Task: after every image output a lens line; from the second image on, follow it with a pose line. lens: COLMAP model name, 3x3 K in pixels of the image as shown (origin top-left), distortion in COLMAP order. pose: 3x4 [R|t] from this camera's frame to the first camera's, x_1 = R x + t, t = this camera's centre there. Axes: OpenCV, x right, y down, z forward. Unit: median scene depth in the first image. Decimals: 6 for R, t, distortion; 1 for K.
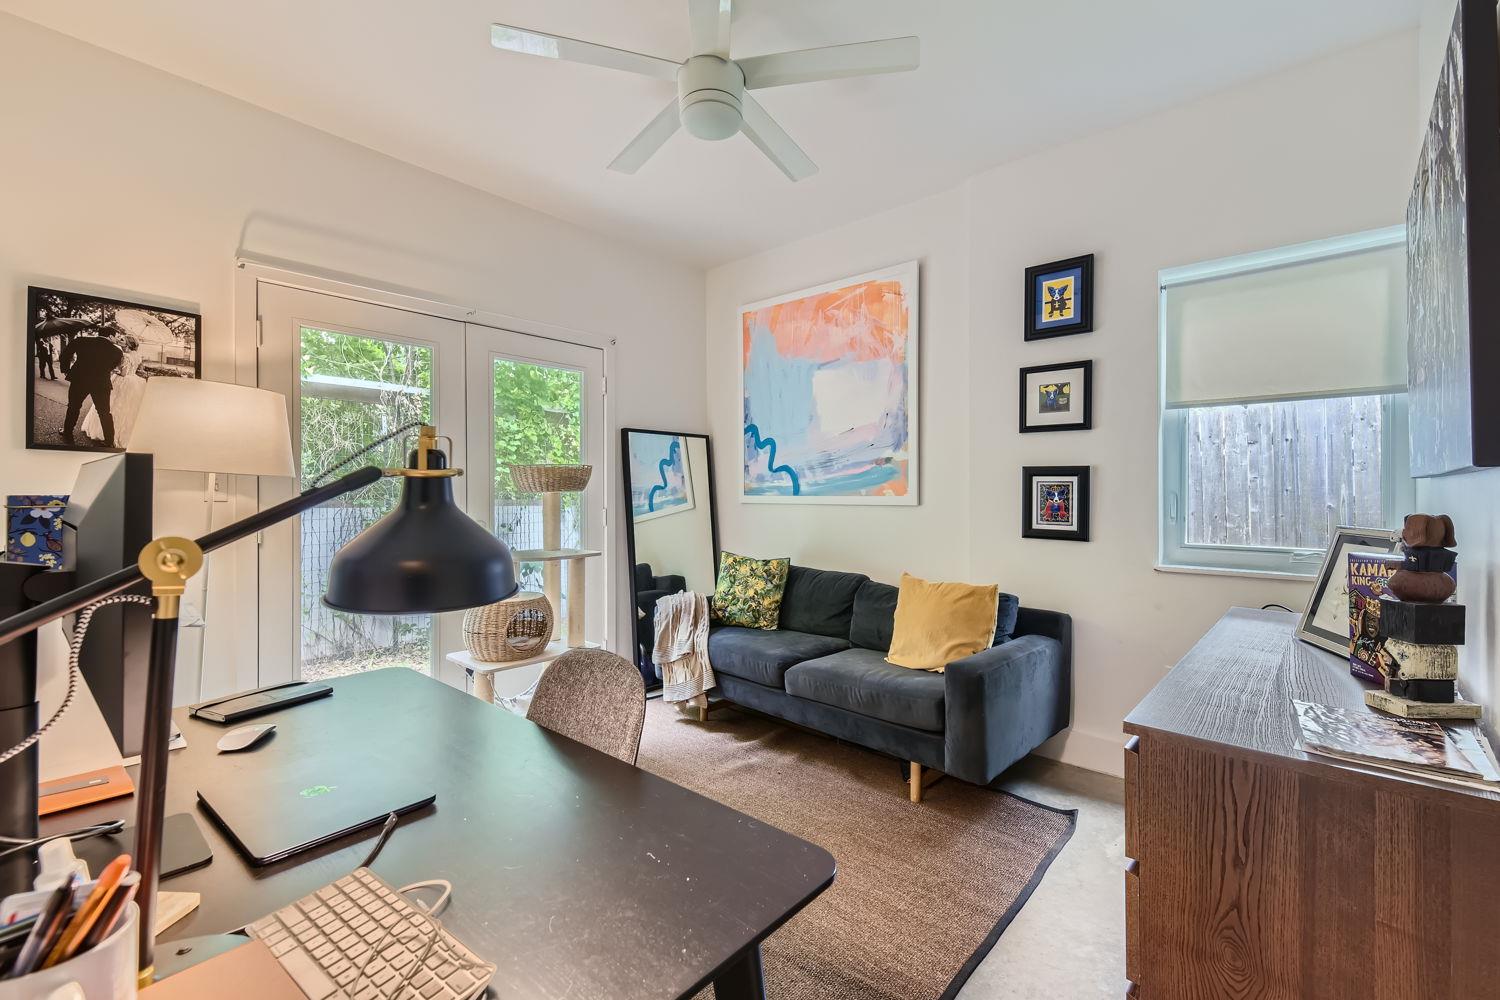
lens RADIAL K [[650.5, 0, 744.8], [0, 650.5, 492.6], [0, 0, 1]] dist [0.005236, 0.000221]
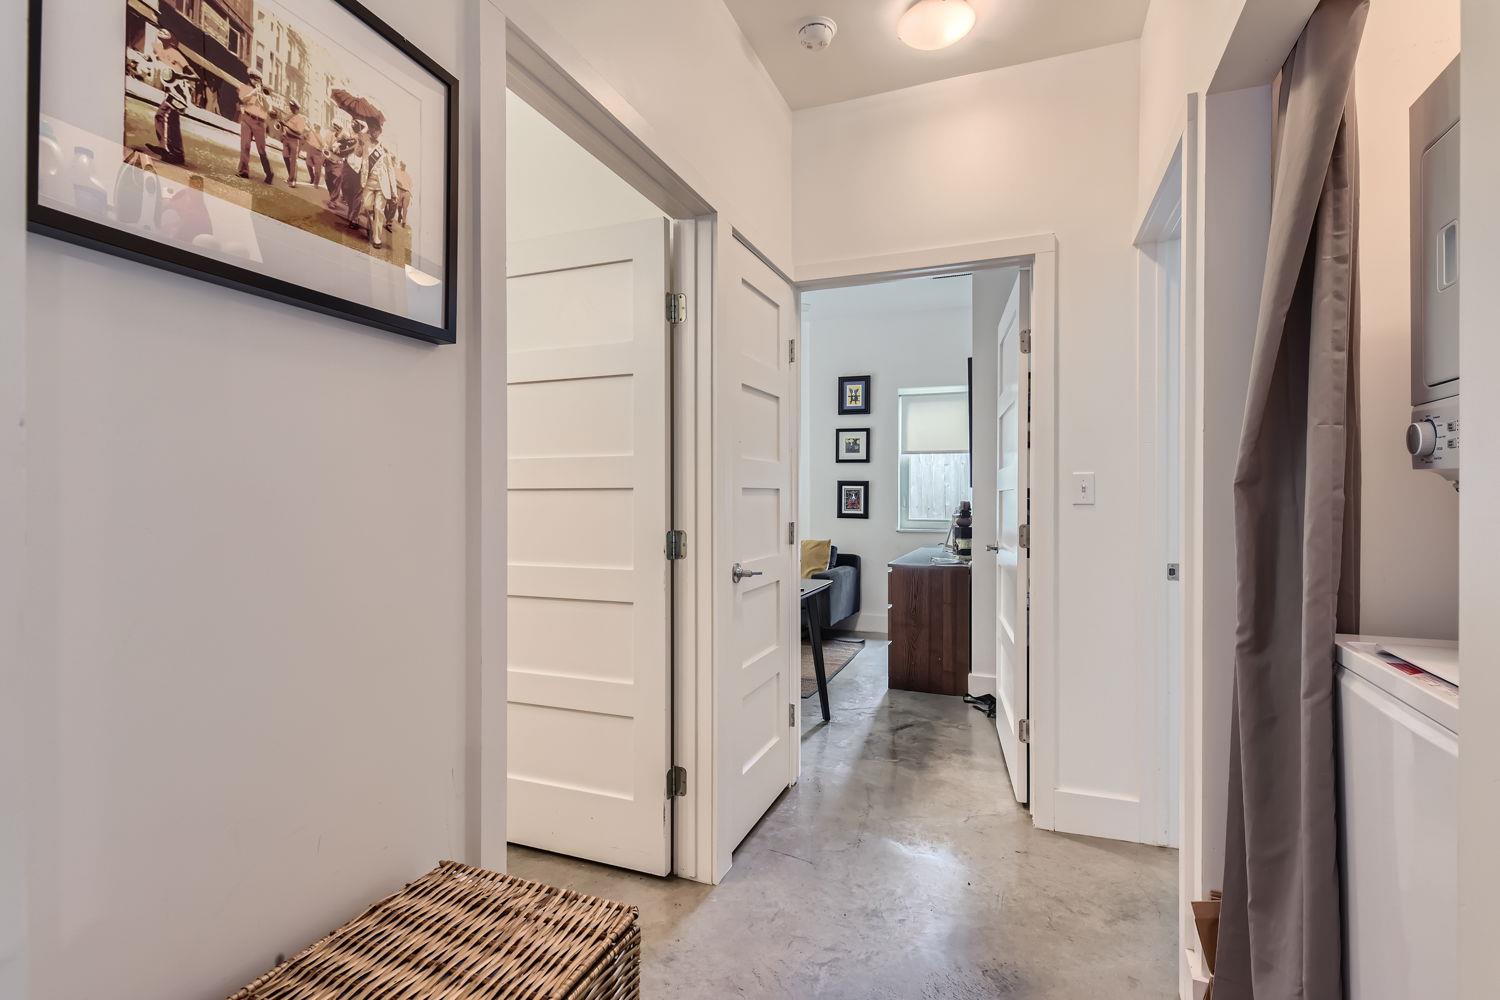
lens RADIAL K [[699.0, 0, 752.1], [0, 699.0, 496.7], [0, 0, 1]] dist [-0.002481, -0.000233]
pose [[0.937827, -0.002992, 0.347090, -0.541245], [0.001342, 0.999987, 0.004995, -0.003332], [-0.347101, -0.004218, 0.937818, -0.871376]]
